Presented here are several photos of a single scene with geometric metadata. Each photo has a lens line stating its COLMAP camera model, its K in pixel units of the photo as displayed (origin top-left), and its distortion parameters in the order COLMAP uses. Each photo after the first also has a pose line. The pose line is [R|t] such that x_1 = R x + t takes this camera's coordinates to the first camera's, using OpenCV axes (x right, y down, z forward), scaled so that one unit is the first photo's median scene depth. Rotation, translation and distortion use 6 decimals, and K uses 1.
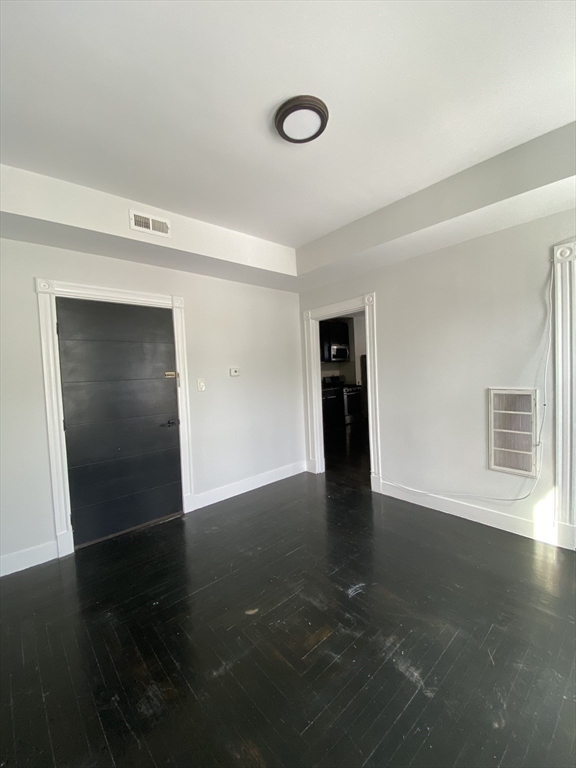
lens RADIAL K [[303.4, 0, 288.0], [0, 303.4, 384.0], [0, 0, 1]] dist [-0.055766, 0.000065]
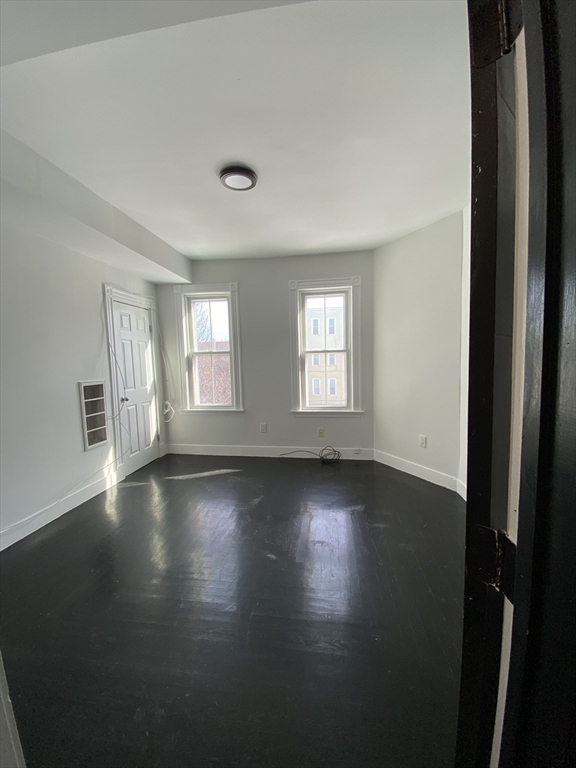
lens RADIAL K [[303.4, 0, 288.0], [0, 303.4, 384.0], [0, 0, 1]] dist [-0.055766, 0.000065]
pose [[-0.662933, 0.002237, 0.748676, -0.791586], [0.080146, 0.994461, 0.067996, 0.009823], [-0.744377, 0.105081, -0.659440, 1.243930]]
